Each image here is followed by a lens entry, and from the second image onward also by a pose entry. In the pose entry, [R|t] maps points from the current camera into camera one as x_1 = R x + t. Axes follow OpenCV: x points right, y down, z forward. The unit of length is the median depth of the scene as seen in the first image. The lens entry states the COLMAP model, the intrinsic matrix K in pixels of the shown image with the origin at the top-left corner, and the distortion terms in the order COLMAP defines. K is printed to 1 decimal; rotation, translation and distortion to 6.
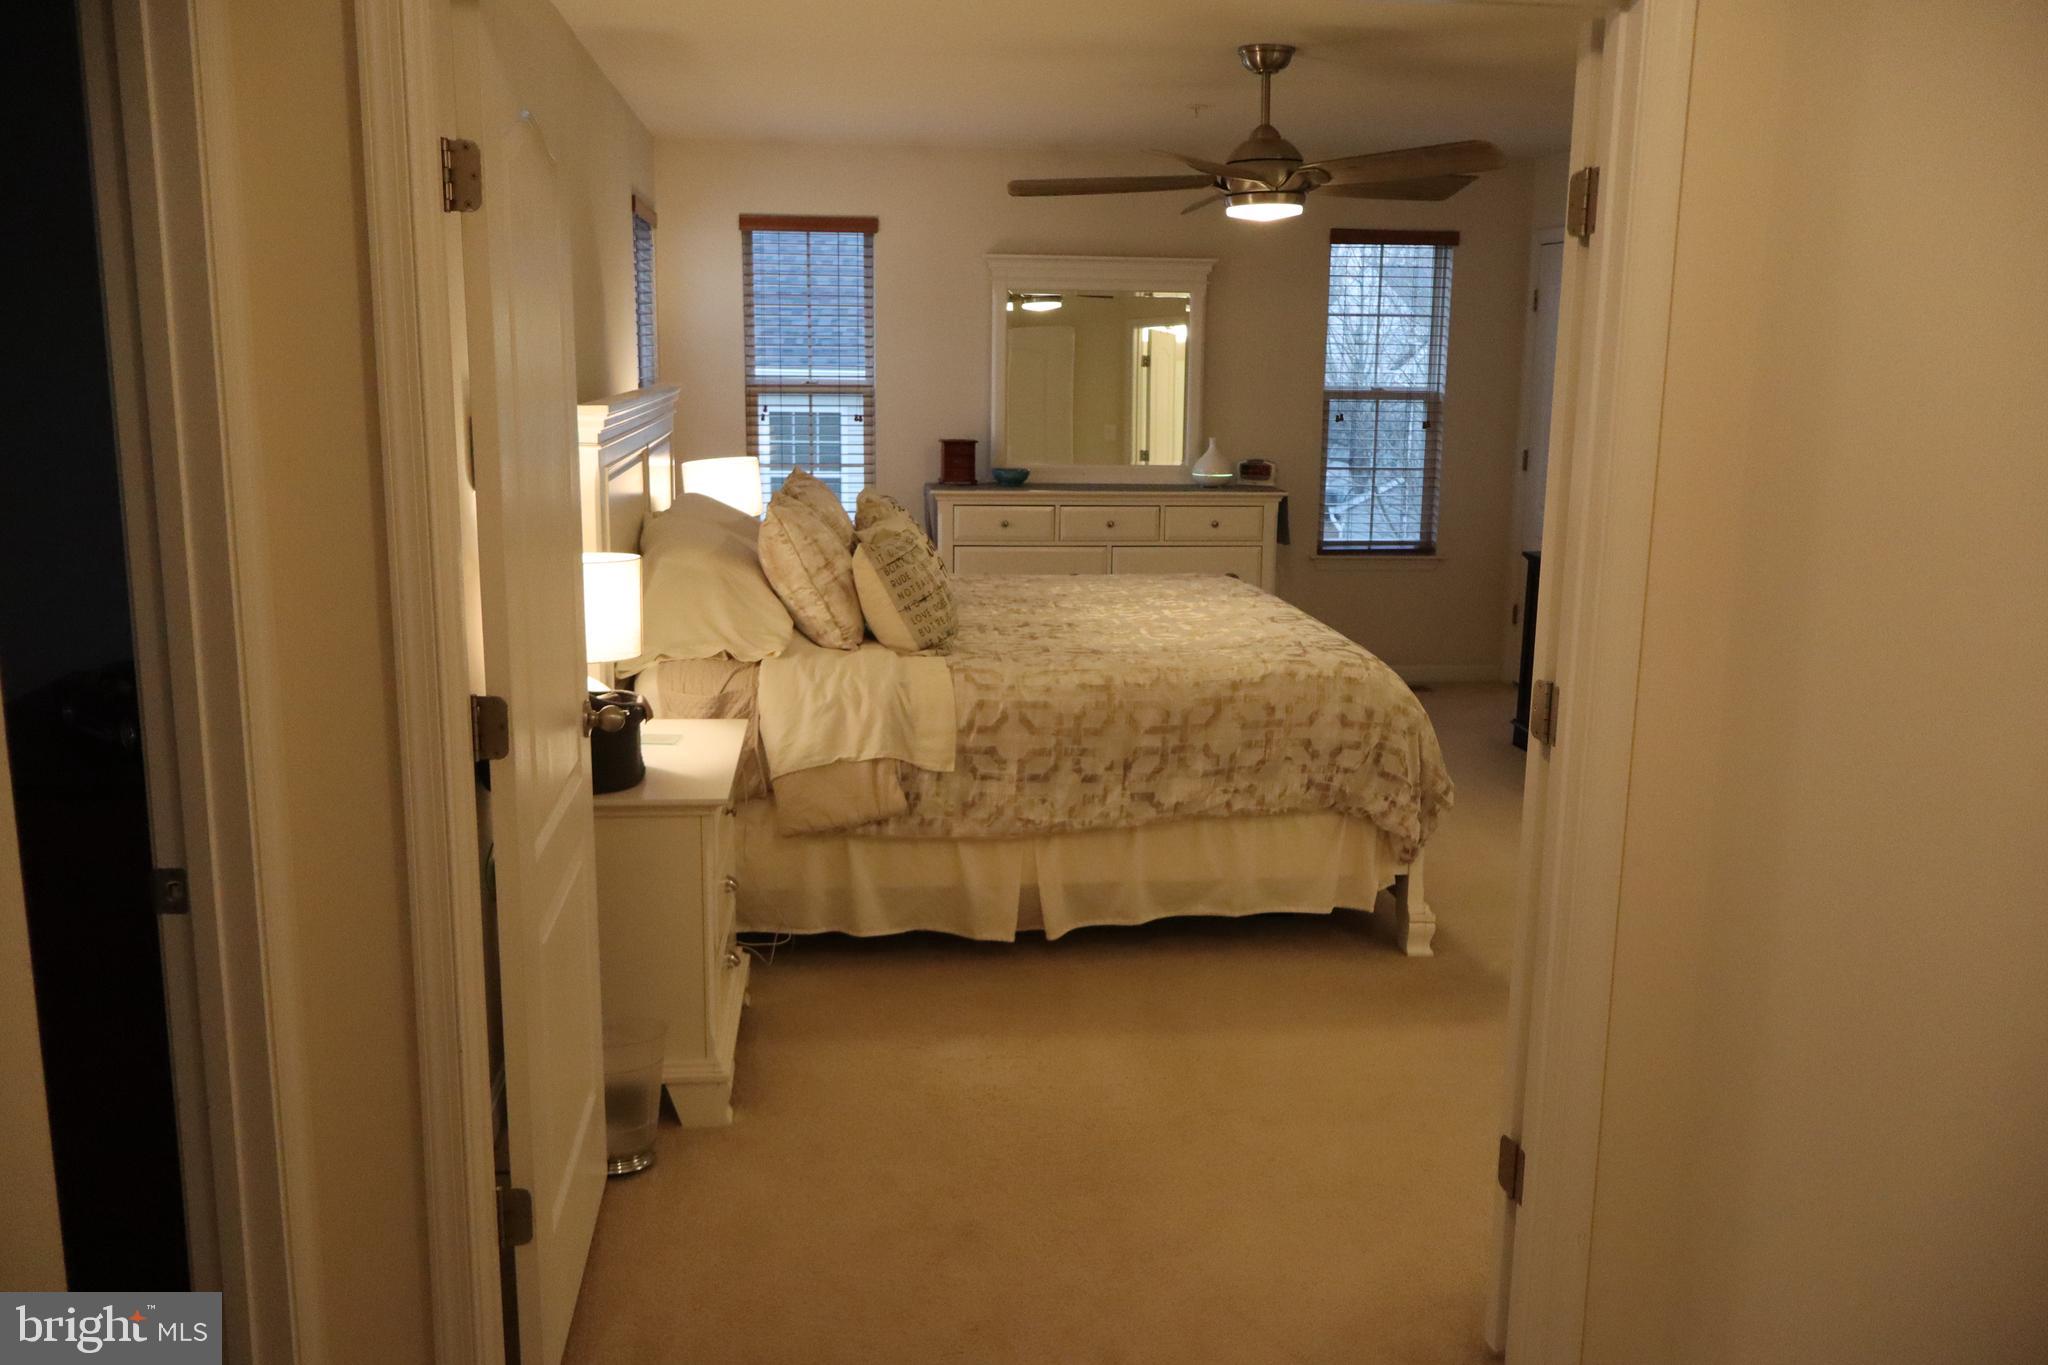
lens RADIAL K [[1700.3, 0, 1024.0], [0, 1700.3, 682.5], [0, 0, 1]] dist [0.004313, -0.003398]
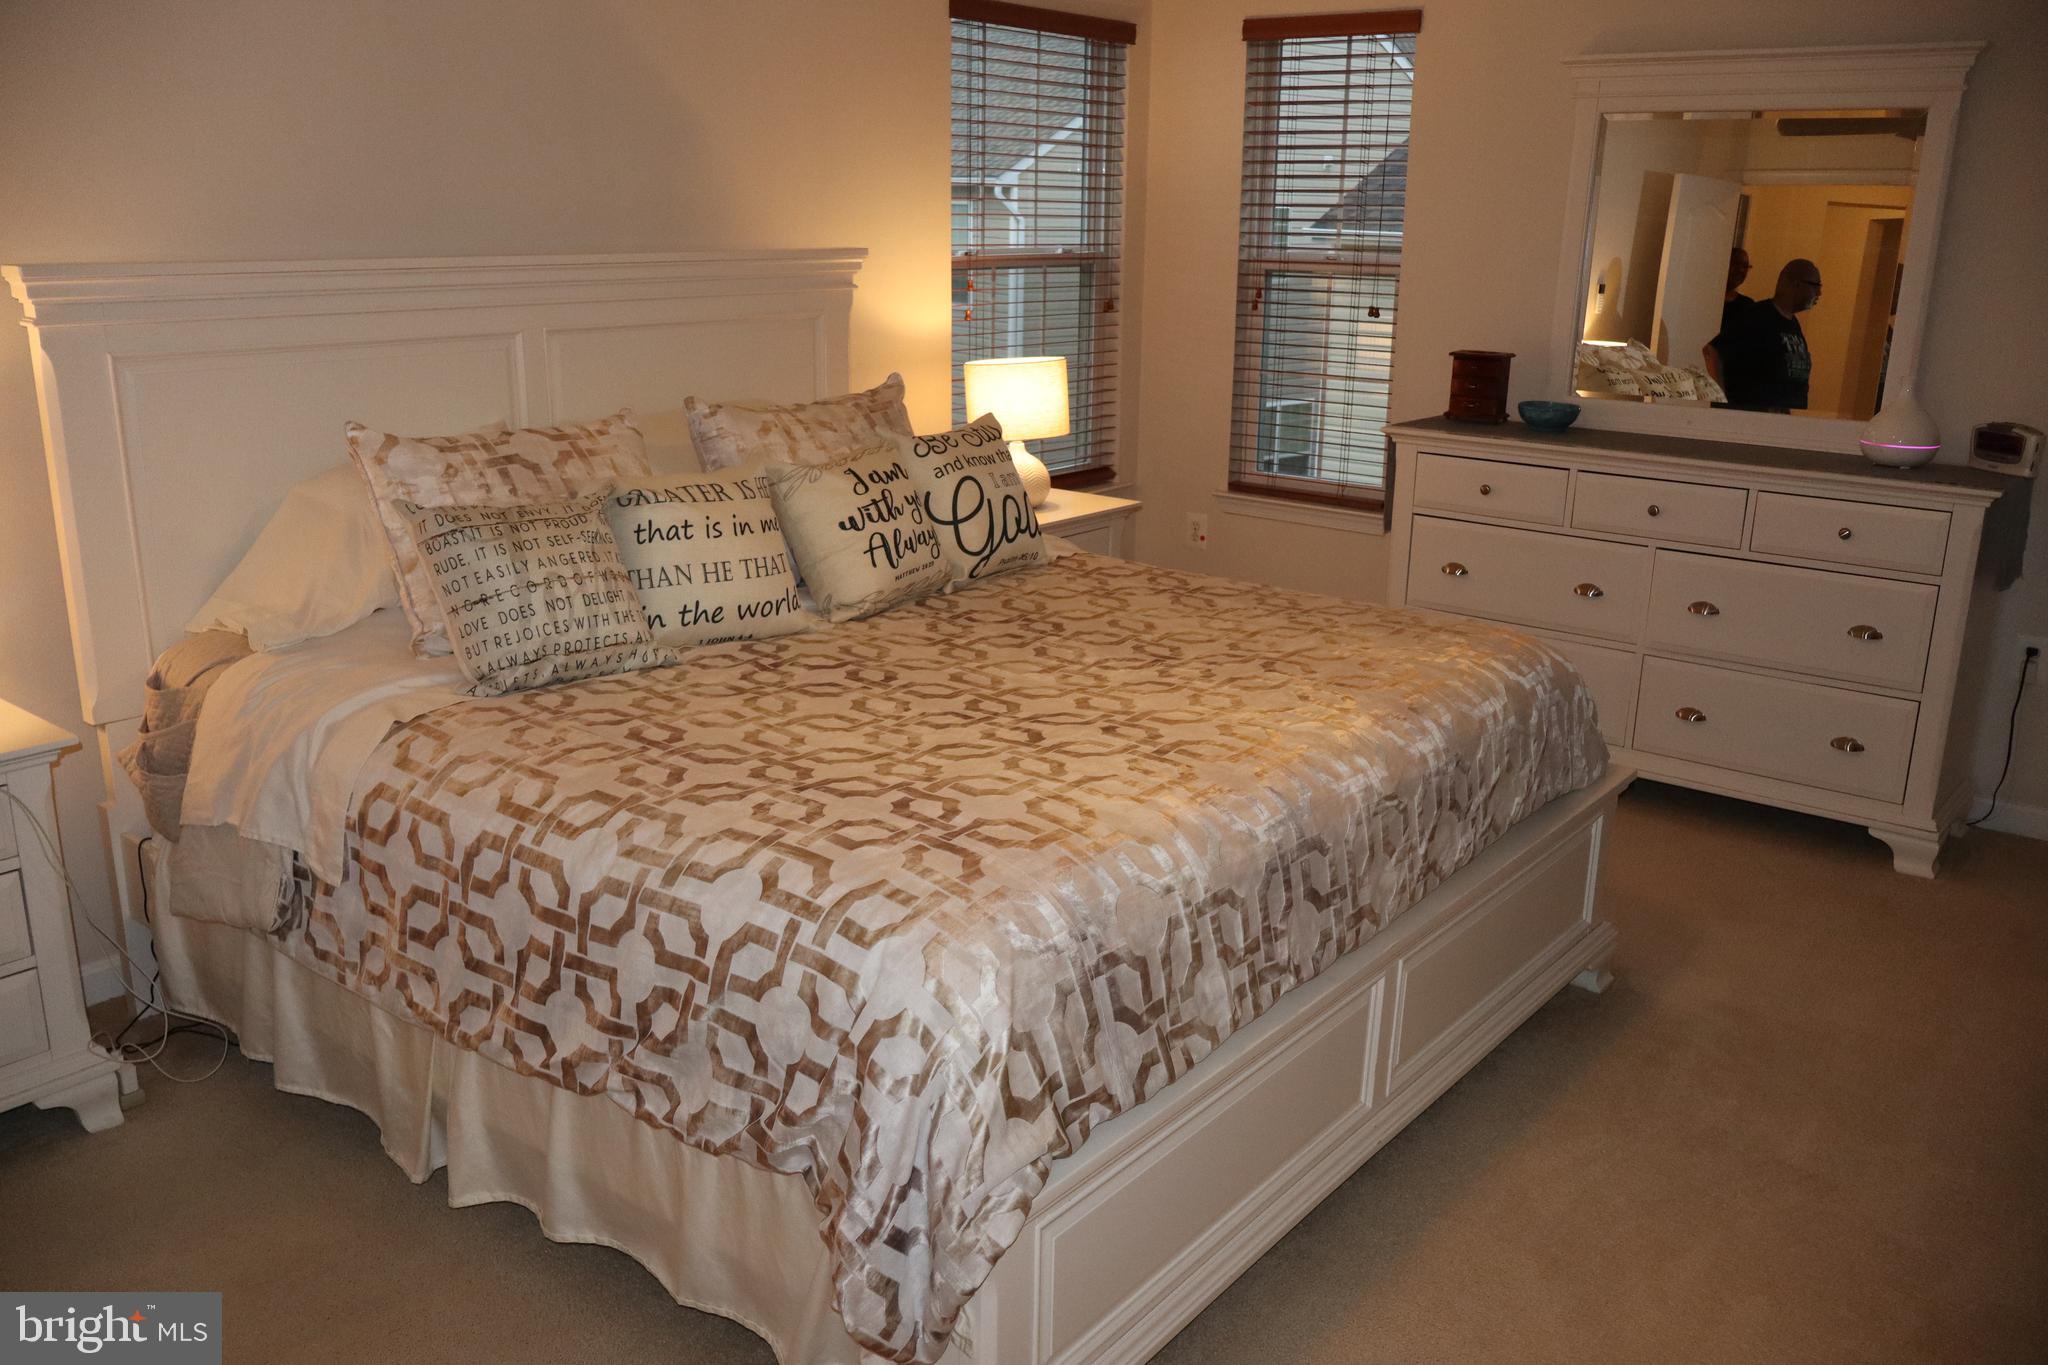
lens RADIAL K [[1700.3, 0, 1024.0], [0, 1700.3, 682.5], [0, 0, 1]] dist [0.004313, -0.003398]
pose [[0.705119, 0.192258, -0.682528, 0.526425], [-0.144918, 0.981298, 0.126702, -0.131076], [0.694122, 0.009570, 0.719793, 0.713277]]
